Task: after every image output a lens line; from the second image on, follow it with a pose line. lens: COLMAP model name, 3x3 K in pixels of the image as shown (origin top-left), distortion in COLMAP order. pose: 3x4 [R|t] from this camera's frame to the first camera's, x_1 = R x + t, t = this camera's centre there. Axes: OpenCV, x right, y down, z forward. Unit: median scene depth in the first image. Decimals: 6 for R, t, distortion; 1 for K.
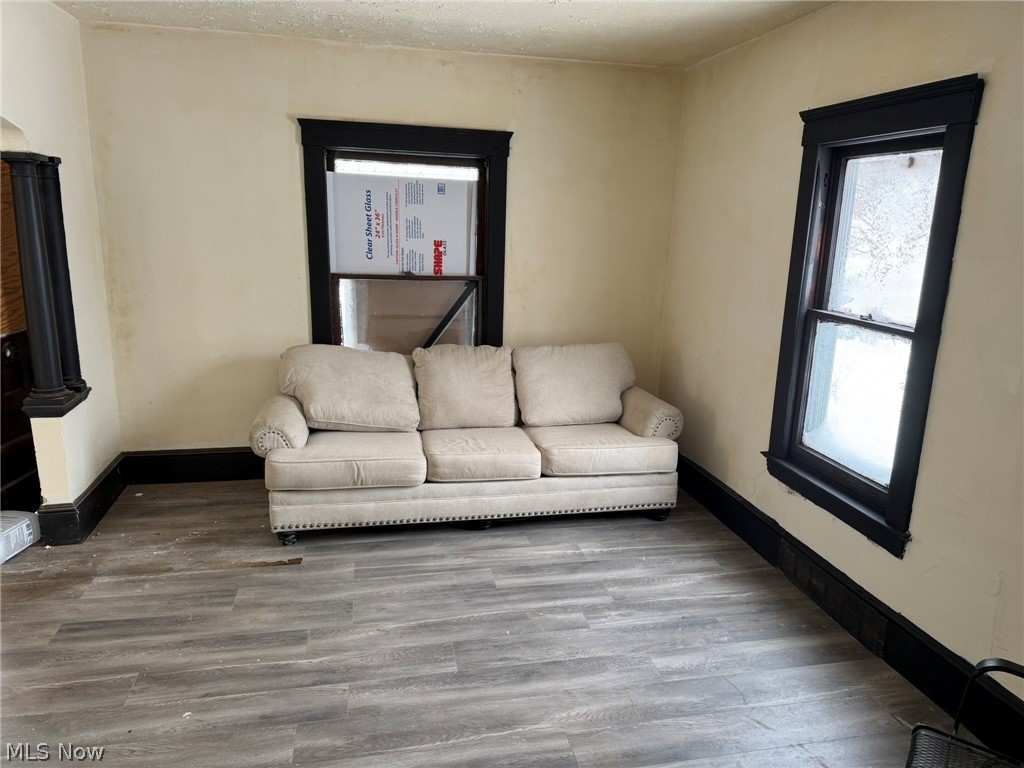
lens RADIAL K [[712.6, 0, 515.7], [0, 712.6, 383.1], [0, 0, 1]] dist [0.069554, -0.080676]
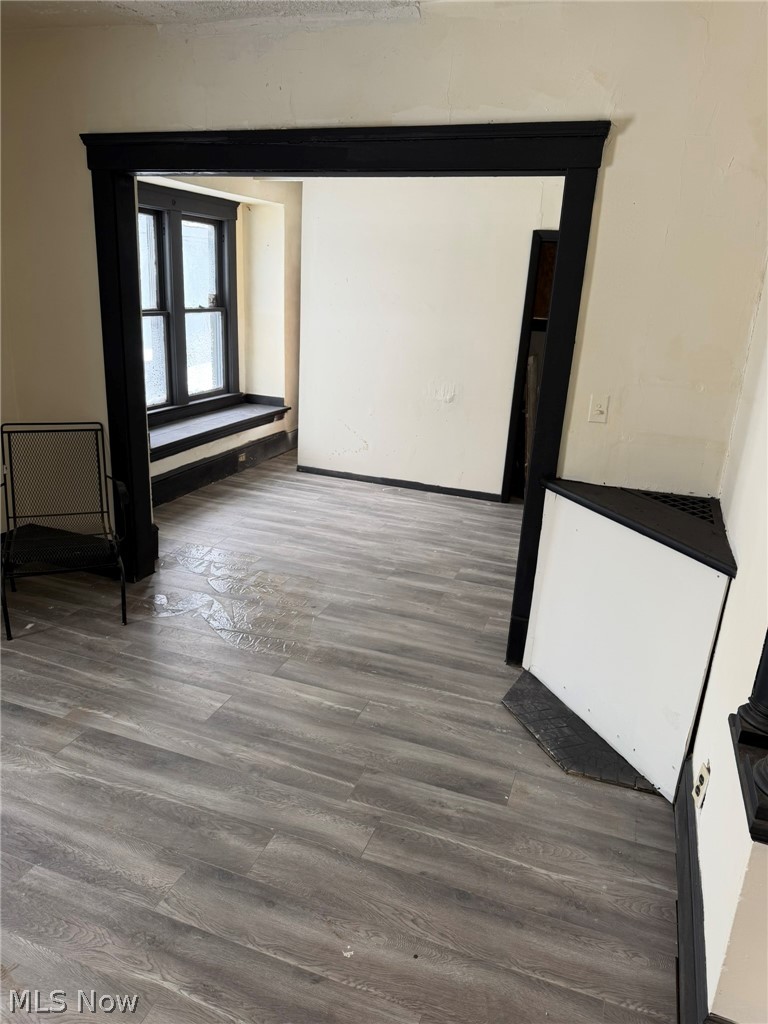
lens RADIAL K [[712.6, 0, 381.5], [0, 712.6, 512.5], [0, 0, 1]] dist [0.069554, -0.080676]
pose [[-0.844772, -0.230369, 0.483001, -0.517991], [0.047489, 0.866759, 0.496462, -0.215743], [-0.533014, 0.442335, -0.721274, 0.923569]]
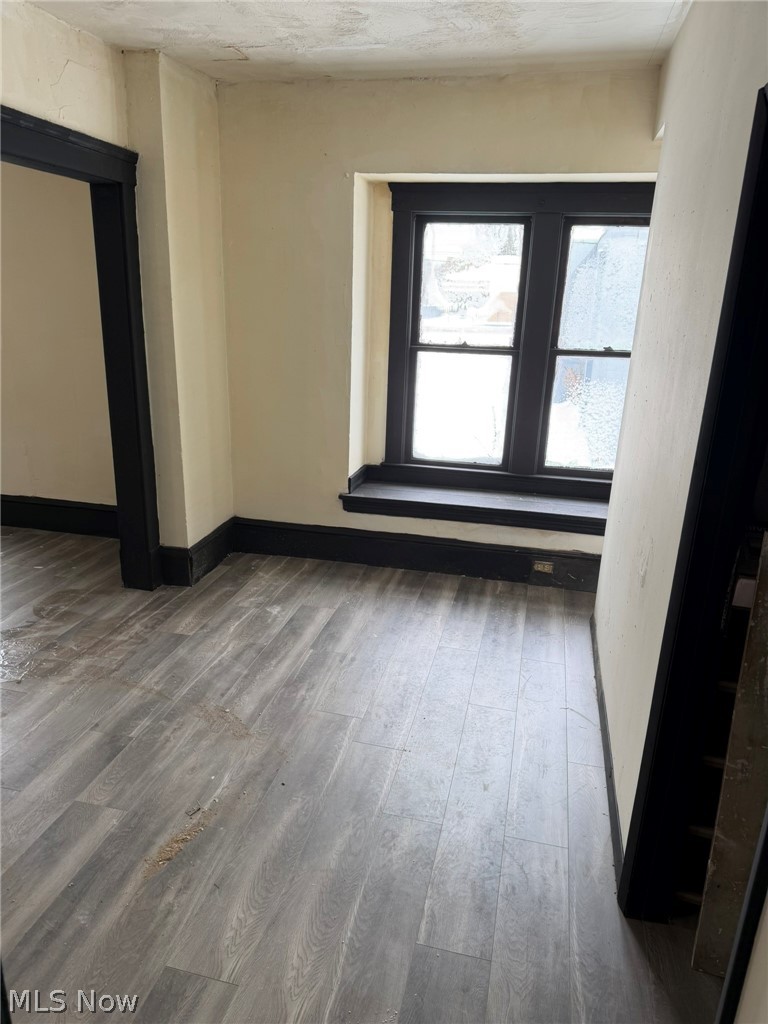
lens RADIAL K [[710.3, 0, 384.0], [0, 710.3, 512.0], [0, 0, 1]] dist [0.104228, -0.141241]
pose [[0.420626, -0.281272, 0.862531, -0.451625], [0.180136, 0.957690, 0.224457, 0.121854], [-0.889171, 0.060960, 0.453496, -0.518116]]
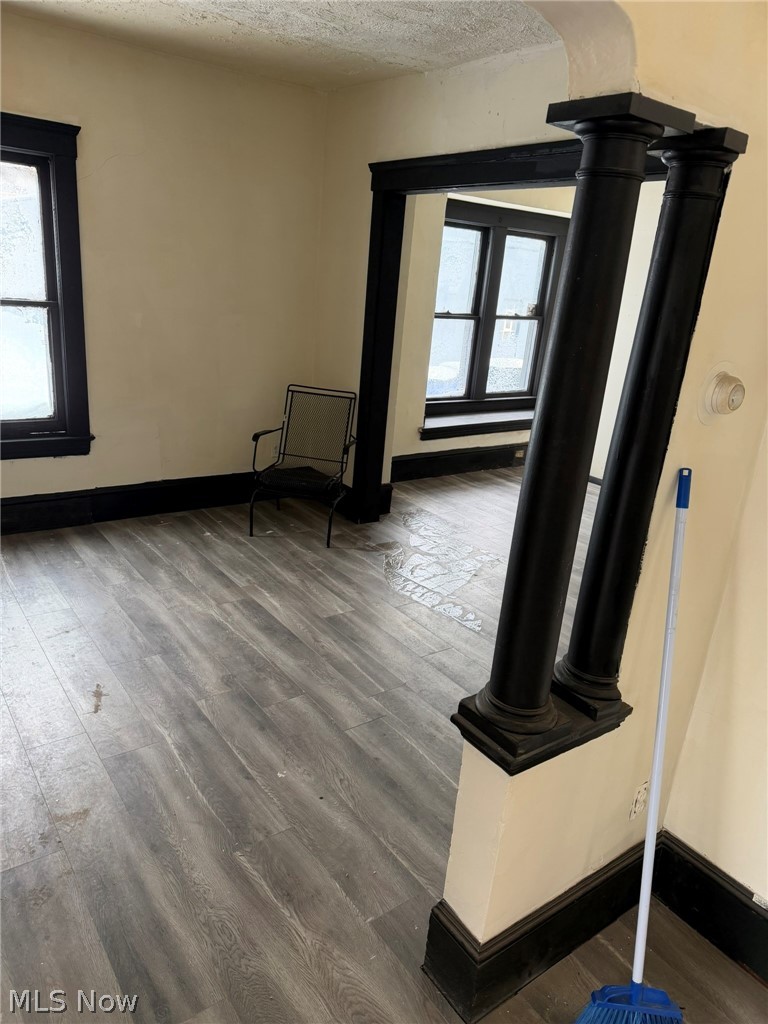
lens RADIAL K [[702.1, 0, 386.1], [0, 702.1, 512.6], [0, 0, 1]] dist [0.202968, -0.383010]
pose [[-0.411395, -0.347299, 0.842697, -0.844443], [0.112680, 0.898088, 0.425136, -0.179273], [-0.904465, 0.269854, -0.330335, 0.767180]]
